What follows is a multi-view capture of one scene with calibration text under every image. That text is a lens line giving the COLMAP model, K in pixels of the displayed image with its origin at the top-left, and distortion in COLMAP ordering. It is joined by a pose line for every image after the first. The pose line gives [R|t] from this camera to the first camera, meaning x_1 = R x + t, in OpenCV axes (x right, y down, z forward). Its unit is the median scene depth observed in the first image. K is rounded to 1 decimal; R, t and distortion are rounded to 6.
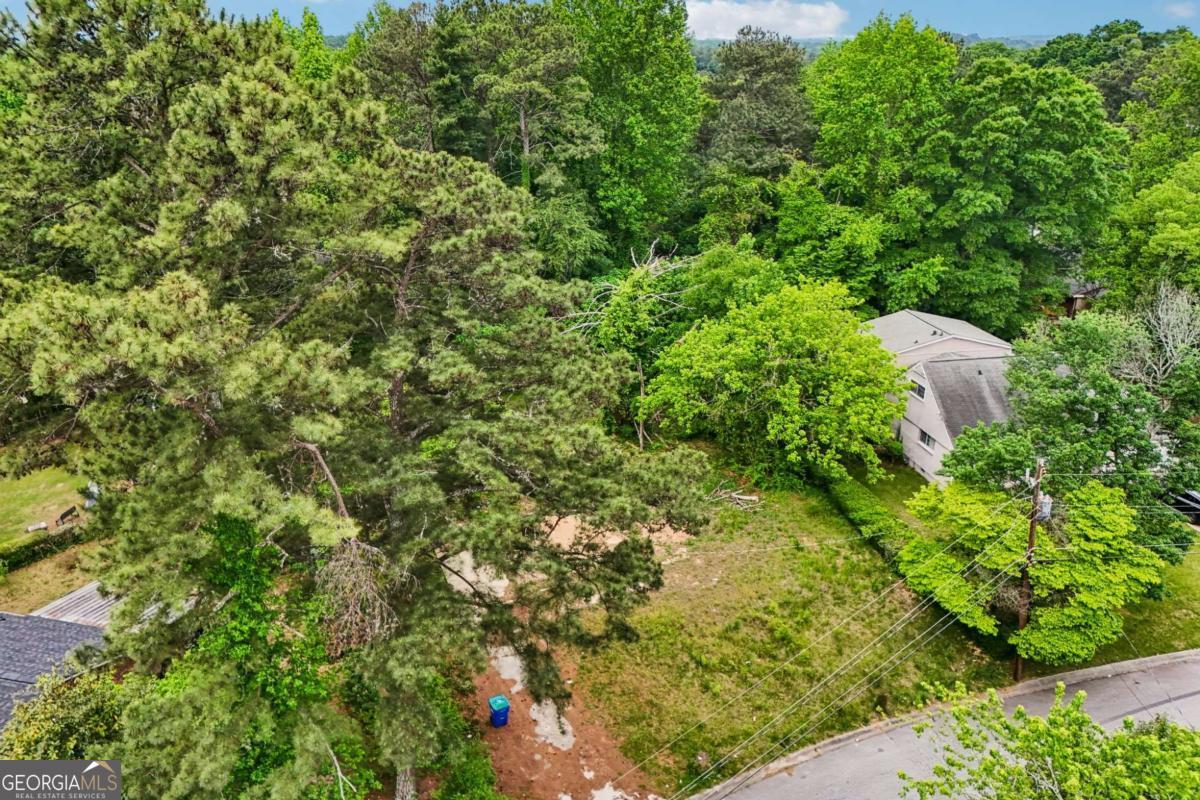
lens RADIAL K [[874.8, 0, 593.3], [0, 874.8, 401.3], [0, 0, 1]] dist [0.060788, -0.040252]
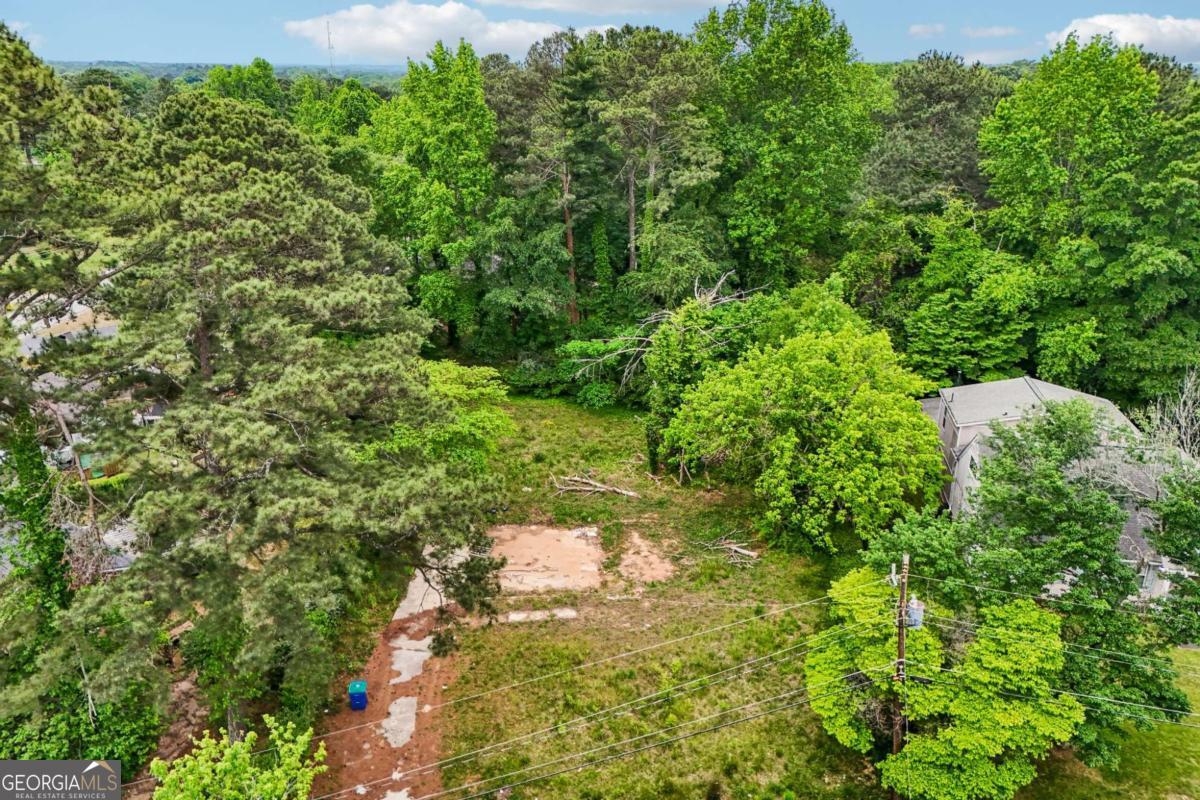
lens RADIAL K [[874.8, 0, 593.3], [0, 874.8, 397.5], [0, 0, 1]] dist [0.060788, -0.040252]
pose [[0.927549, 0.132579, -0.349394, 0.249879], [-0.143227, 0.989679, -0.004690, -0.018602], [0.345166, 0.054393, 0.936964, 0.047471]]
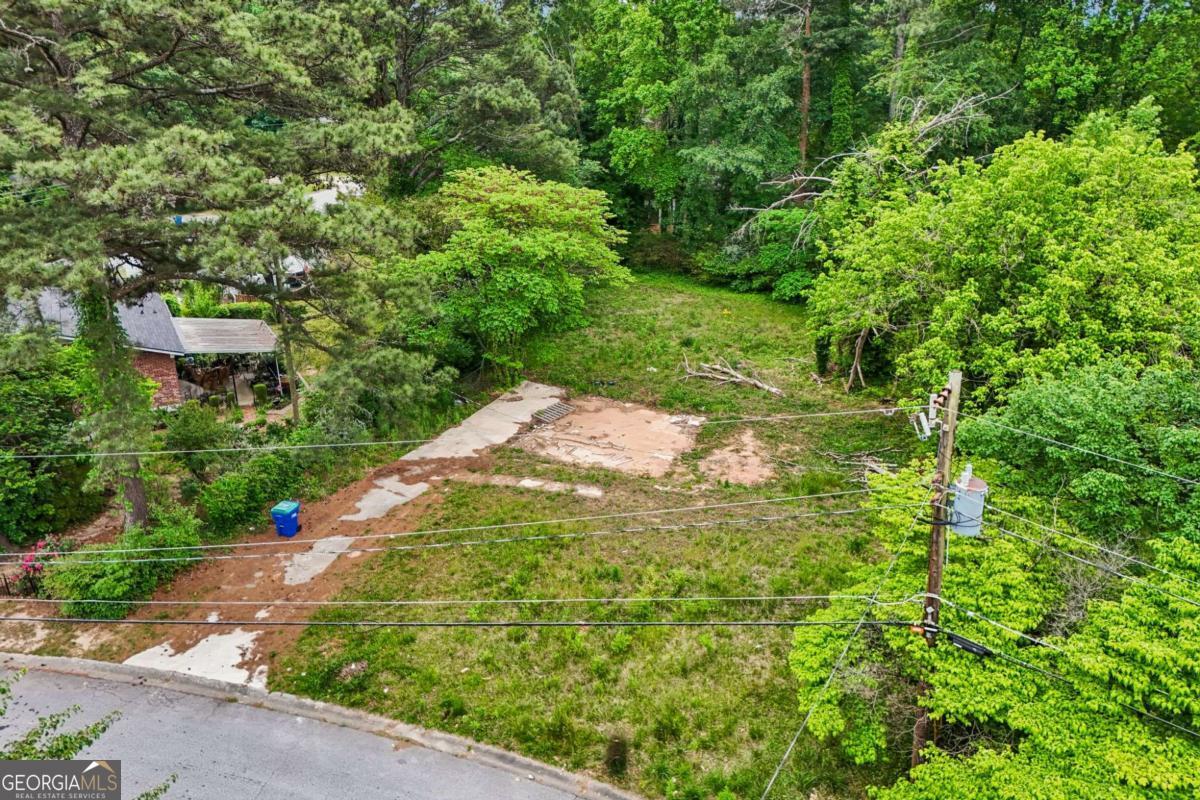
lens RADIAL K [[874.8, 0, 598.0], [0, 874.8, 401.6], [0, 0, 1]] dist [0.060788, -0.040252]
pose [[0.696869, 0.274596, -0.662548, 0.329231], [-0.280574, 0.954555, 0.100510, 0.041639], [0.660039, 0.115851, 0.742245, 0.295757]]
